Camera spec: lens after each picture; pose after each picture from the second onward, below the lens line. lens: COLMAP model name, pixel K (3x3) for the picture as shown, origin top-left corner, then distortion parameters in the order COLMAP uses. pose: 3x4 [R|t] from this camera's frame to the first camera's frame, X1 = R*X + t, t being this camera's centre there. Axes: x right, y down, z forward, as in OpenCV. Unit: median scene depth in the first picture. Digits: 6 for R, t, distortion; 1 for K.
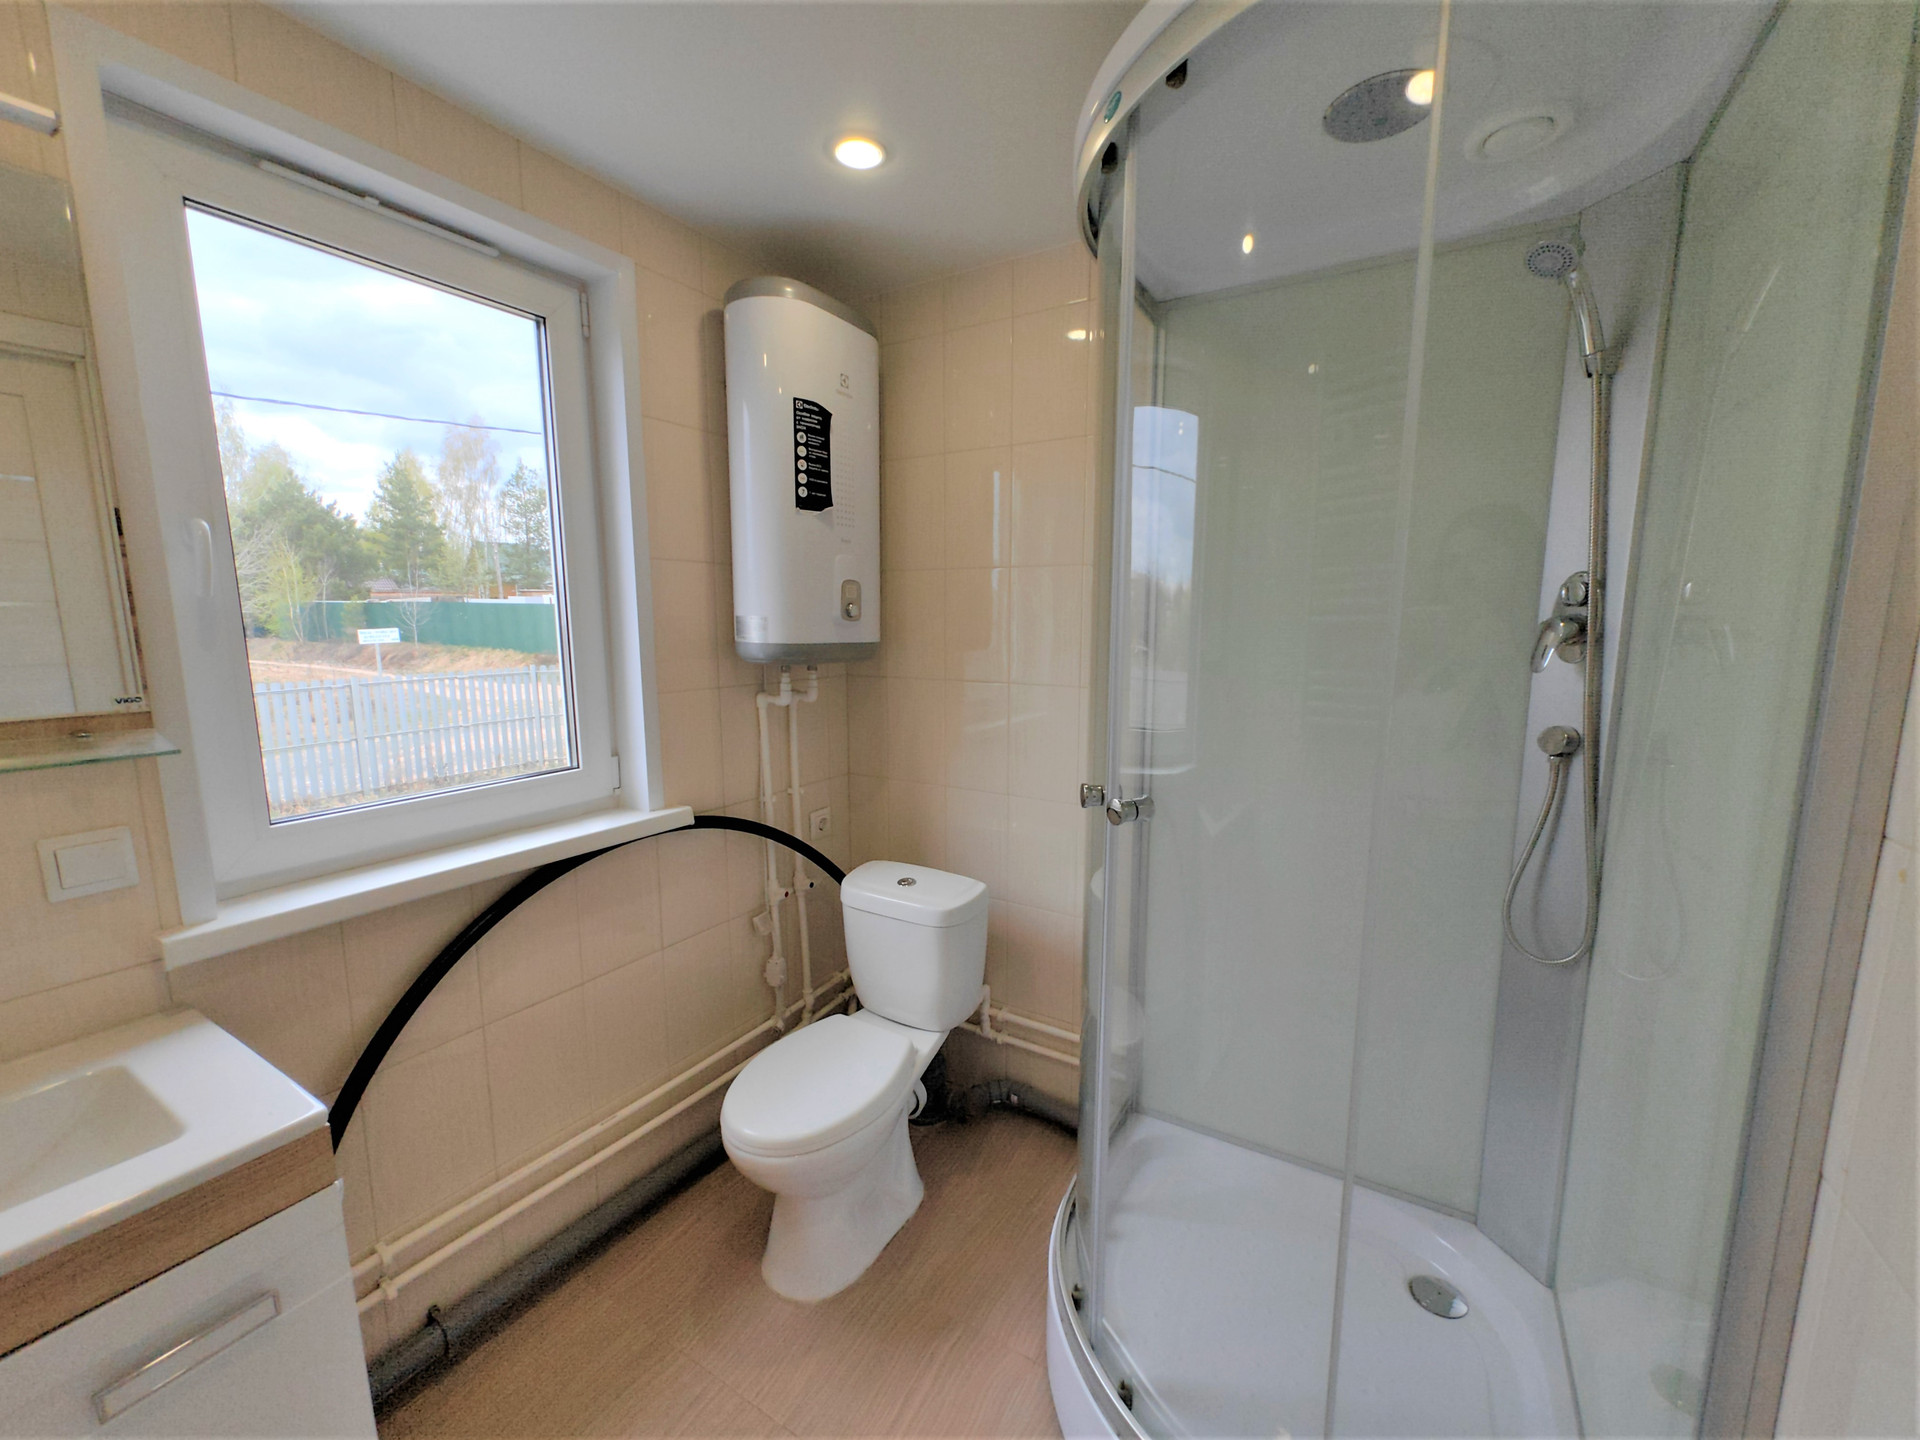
lens RADIAL K [[759.2, 0, 989.0], [0, 759.2, 712.3], [0, 0, 1]] dist [0.005180, -0.001065]
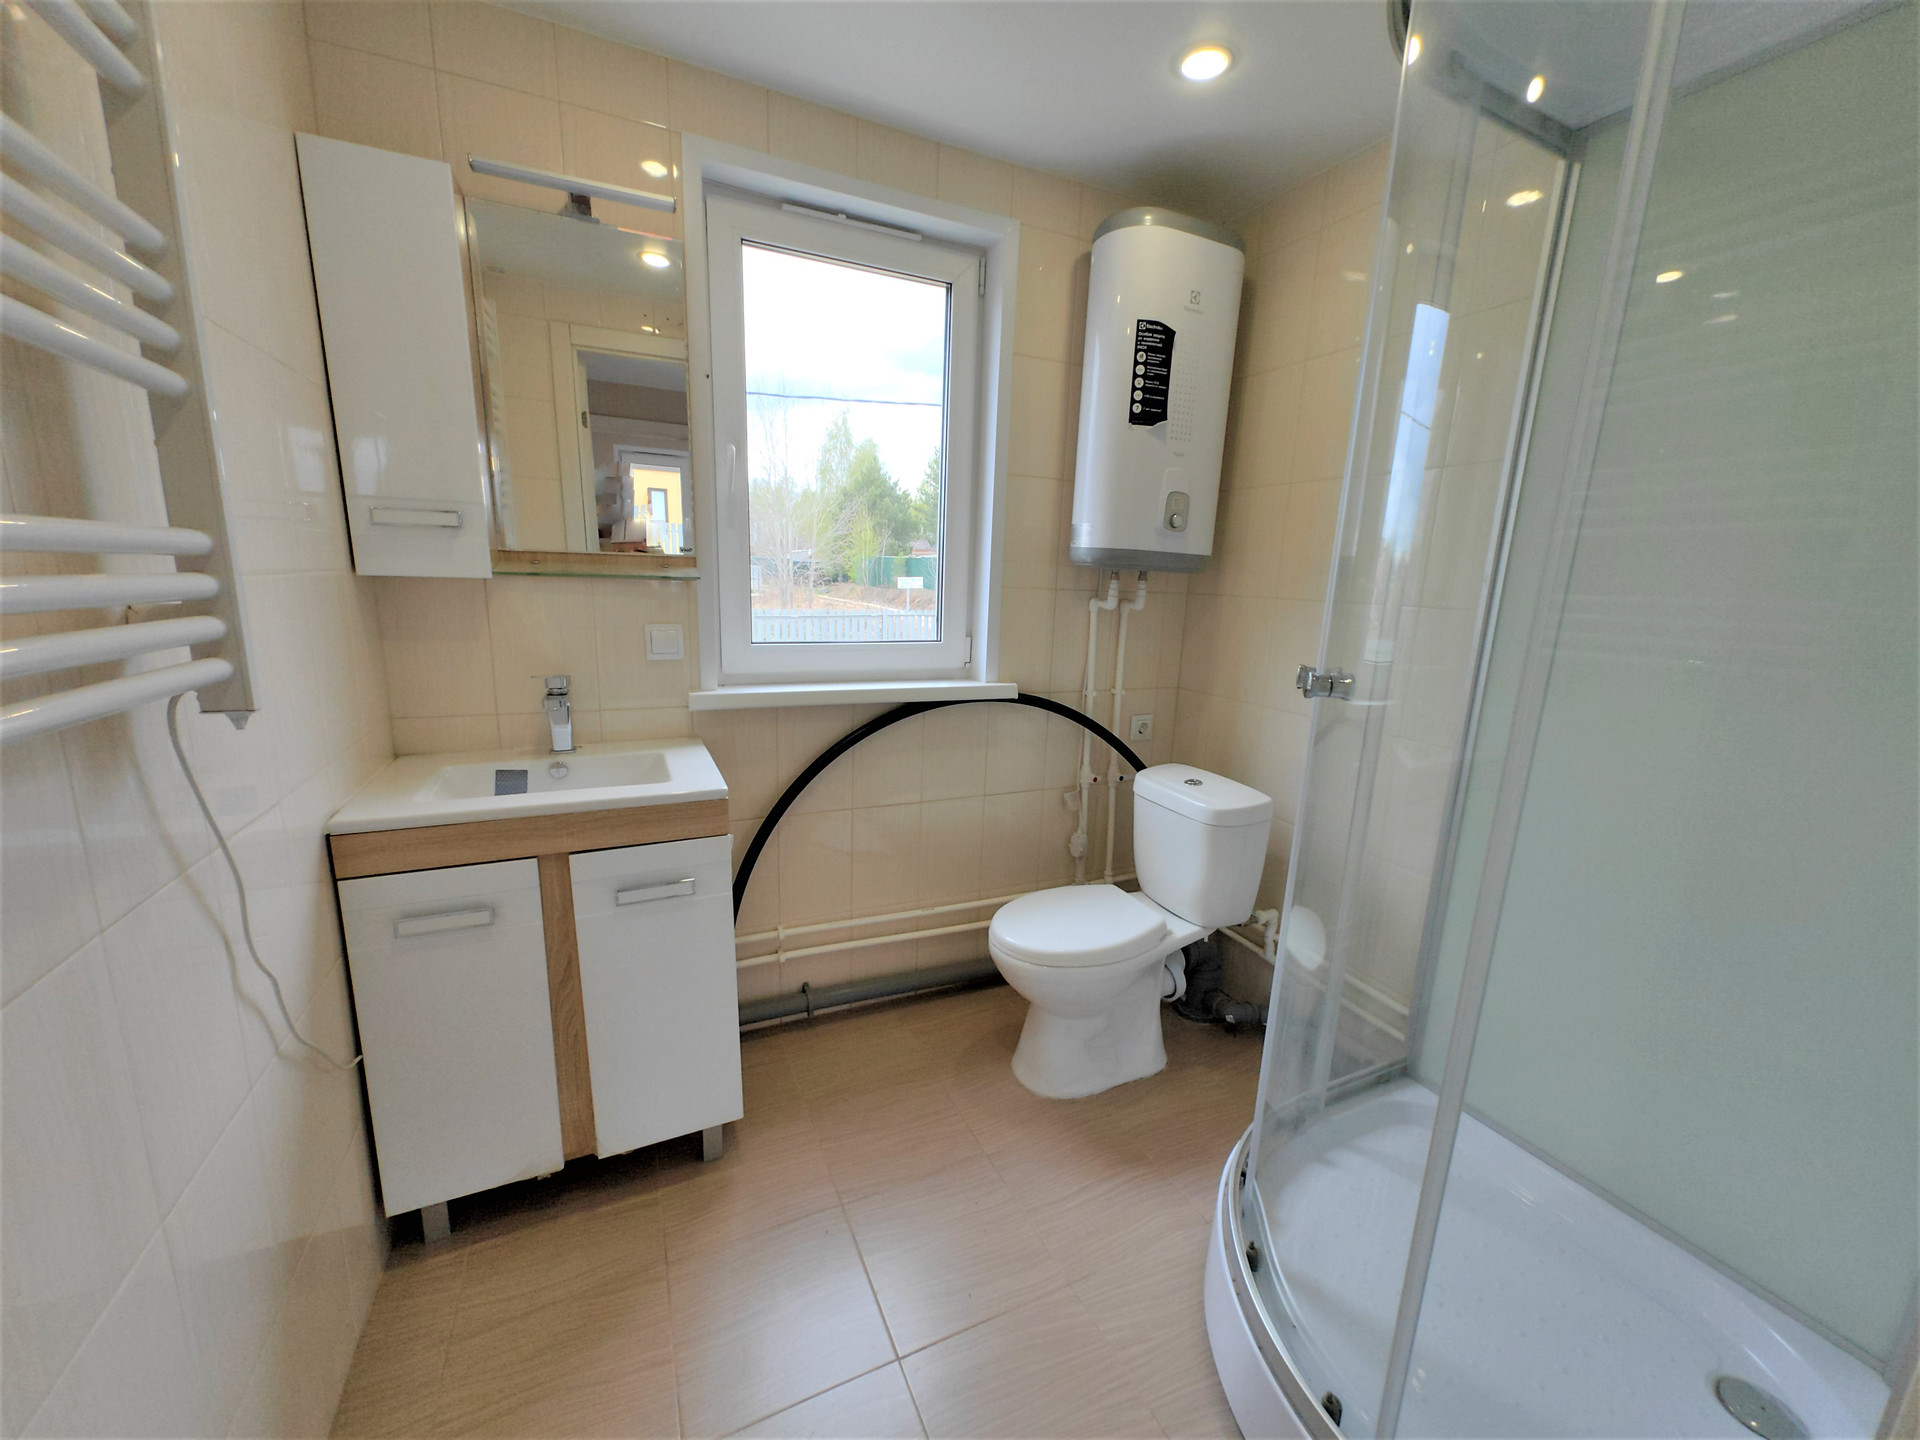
lens RADIAL K [[759.2, 0, 980.9], [0, 759.2, 707.7], [0, 0, 1]] dist [0.005180, -0.001065]
pose [[0.830467, 0.124483, -0.542981, 0.213789], [-0.102707, 0.992218, 0.070387, 0.082166], [0.547518, -0.002686, 0.836790, -0.034365]]
